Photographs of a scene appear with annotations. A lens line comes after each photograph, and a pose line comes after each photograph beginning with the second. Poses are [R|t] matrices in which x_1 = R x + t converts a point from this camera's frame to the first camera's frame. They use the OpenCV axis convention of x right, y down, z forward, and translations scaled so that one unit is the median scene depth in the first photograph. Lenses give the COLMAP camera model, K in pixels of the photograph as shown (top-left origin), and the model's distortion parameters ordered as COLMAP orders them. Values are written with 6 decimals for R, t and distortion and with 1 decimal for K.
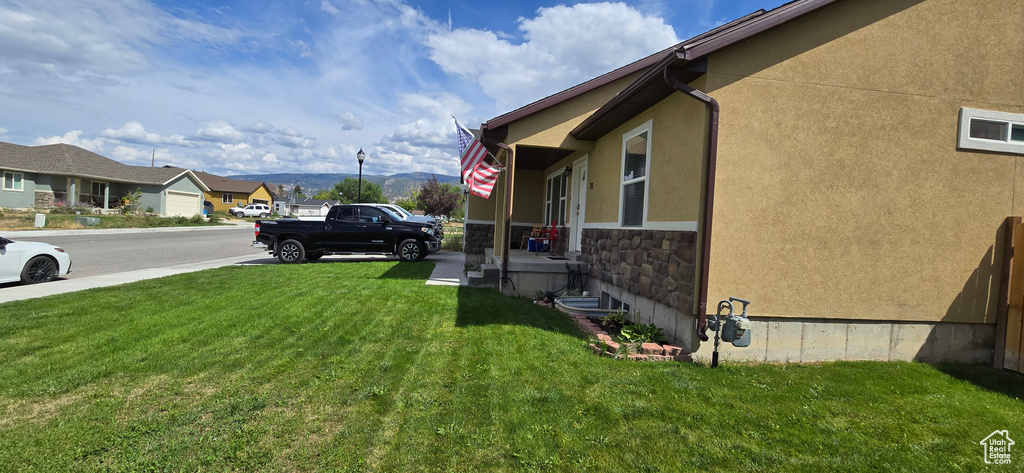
lens RADIAL K [[417.1, 0, 512.0], [0, 417.1, 236.5], [0, 0, 1]] dist [-0.002831, -0.000166]
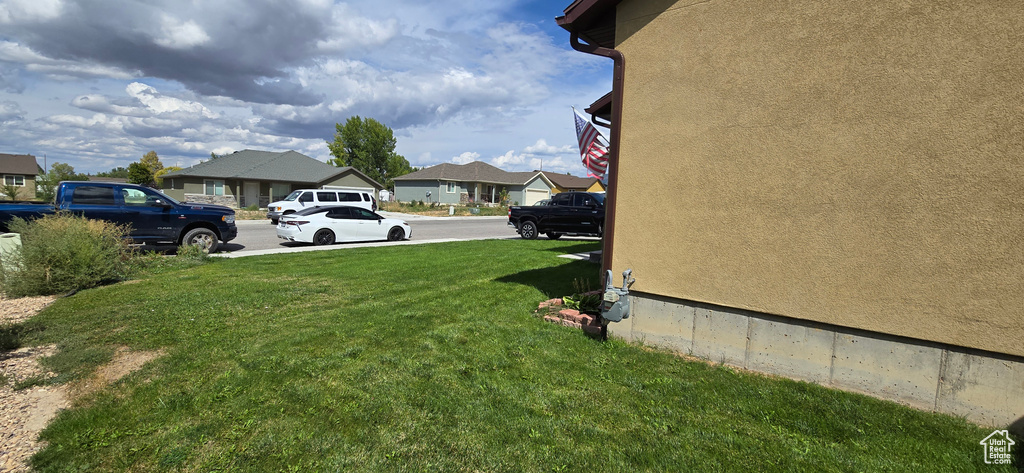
lens RADIAL K [[417.1, 0, 512.0], [0, 417.1, 236.5], [0, 0, 1]] dist [-0.002831, -0.000166]
pose [[0.698354, 0.034132, -0.714939, 0.503659], [-0.019023, 0.999395, 0.029131, 0.027190], [0.715500, -0.006743, 0.698580, 0.098199]]
